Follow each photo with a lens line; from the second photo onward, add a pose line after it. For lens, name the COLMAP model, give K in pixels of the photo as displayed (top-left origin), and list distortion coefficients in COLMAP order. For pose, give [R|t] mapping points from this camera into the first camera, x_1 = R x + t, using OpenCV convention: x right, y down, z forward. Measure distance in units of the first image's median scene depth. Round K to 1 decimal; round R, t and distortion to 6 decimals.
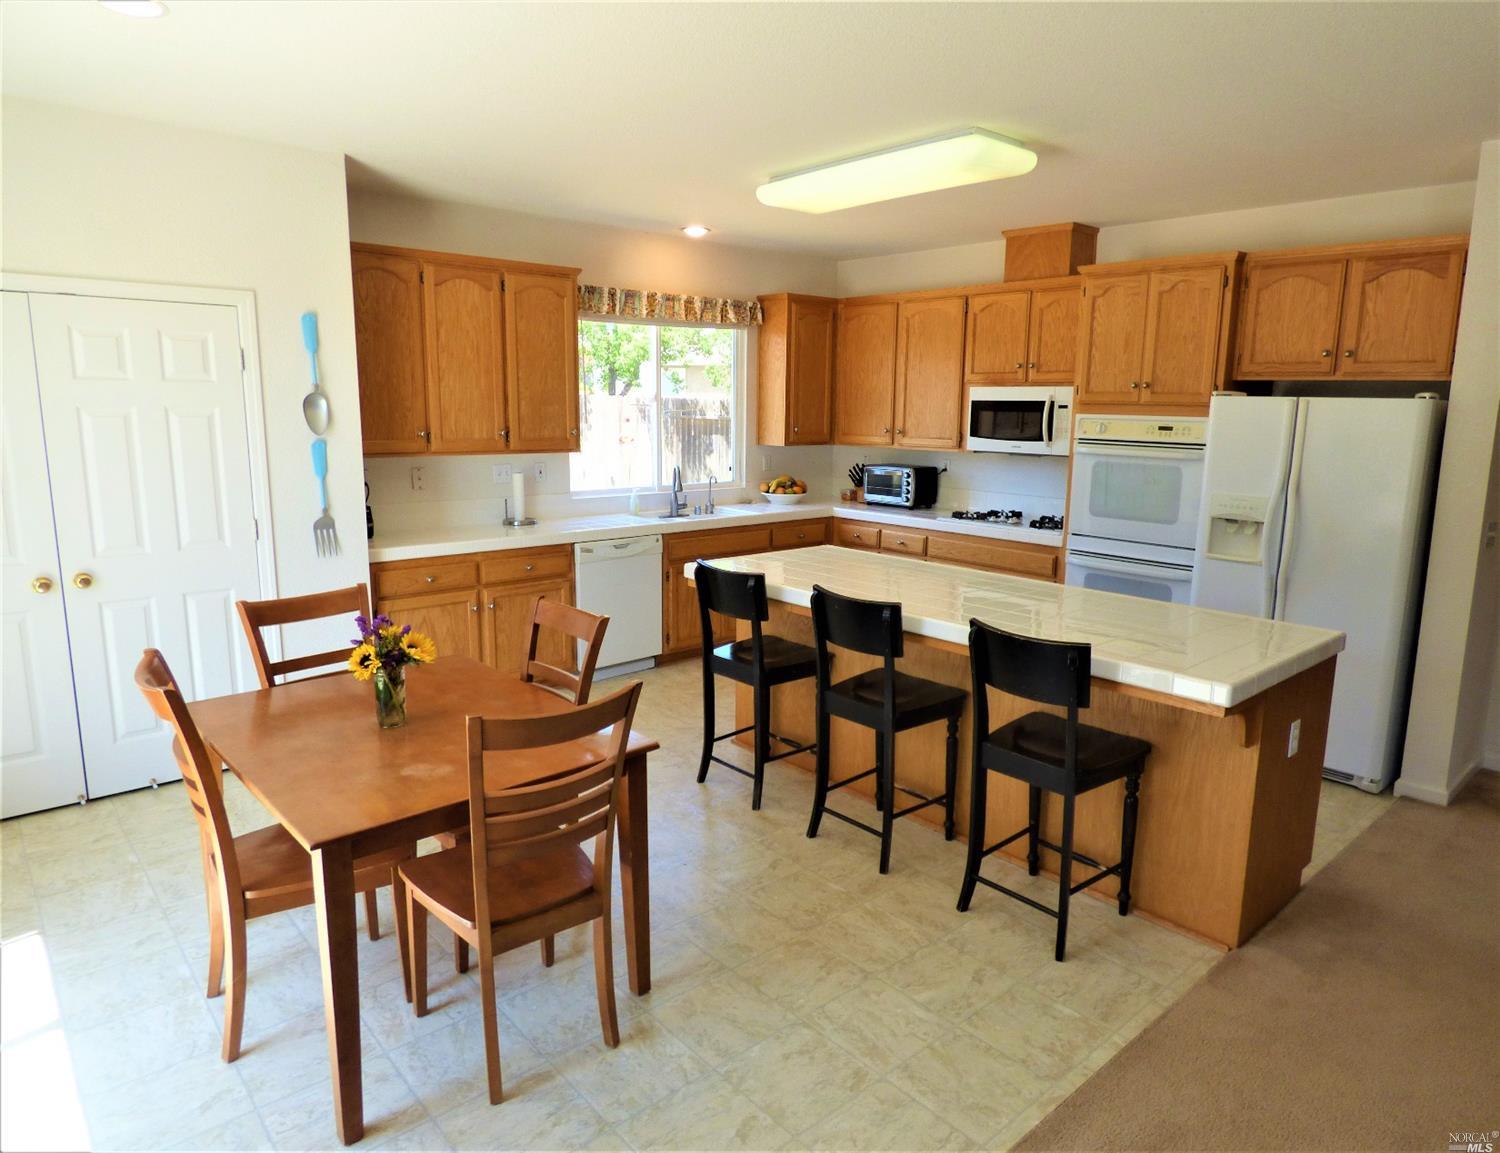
lens RADIAL K [[938.2, 0, 750.0], [0, 938.2, 576.5], [0, 0, 1]] dist [-0.025224, 0.001041]
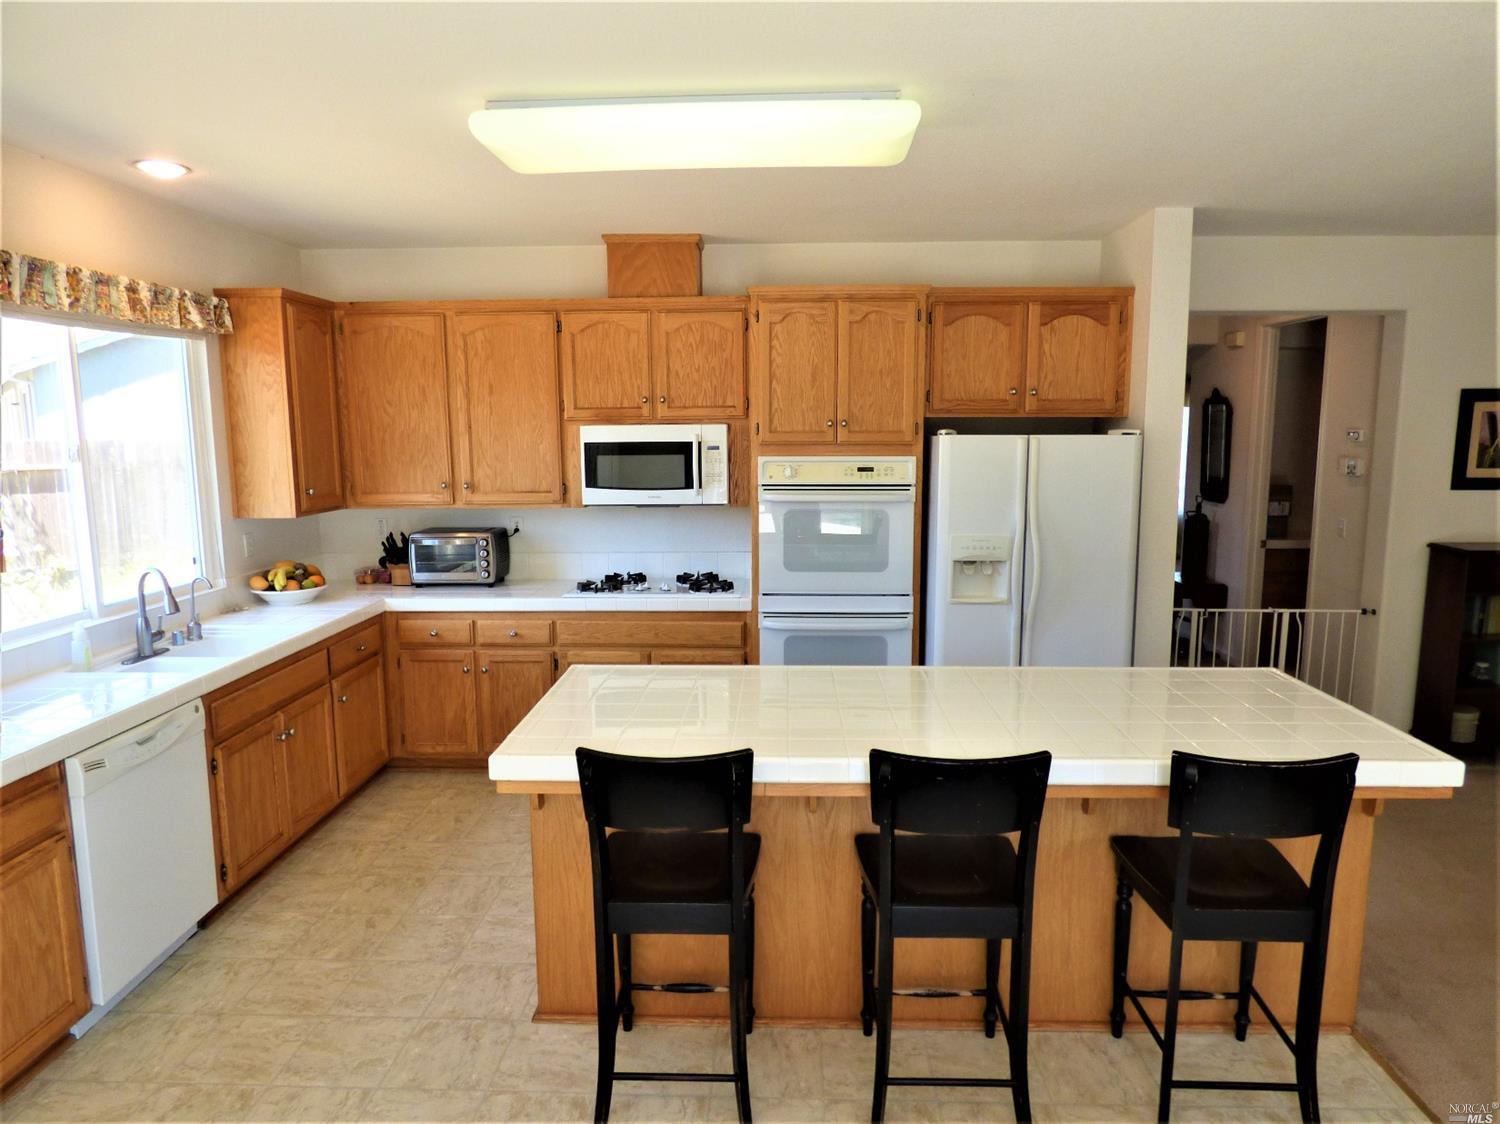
lens RADIAL K [[948.6, 0, 750.0], [0, 948.6, 562.0], [0, 0, 1]] dist [-0.014222, 0.002698]
pose [[0.686563, -0.119926, 0.717111, -0.261672], [0.148952, 0.988583, 0.022718, -0.087801], [-0.711649, 0.091218, 0.696588, 0.359100]]
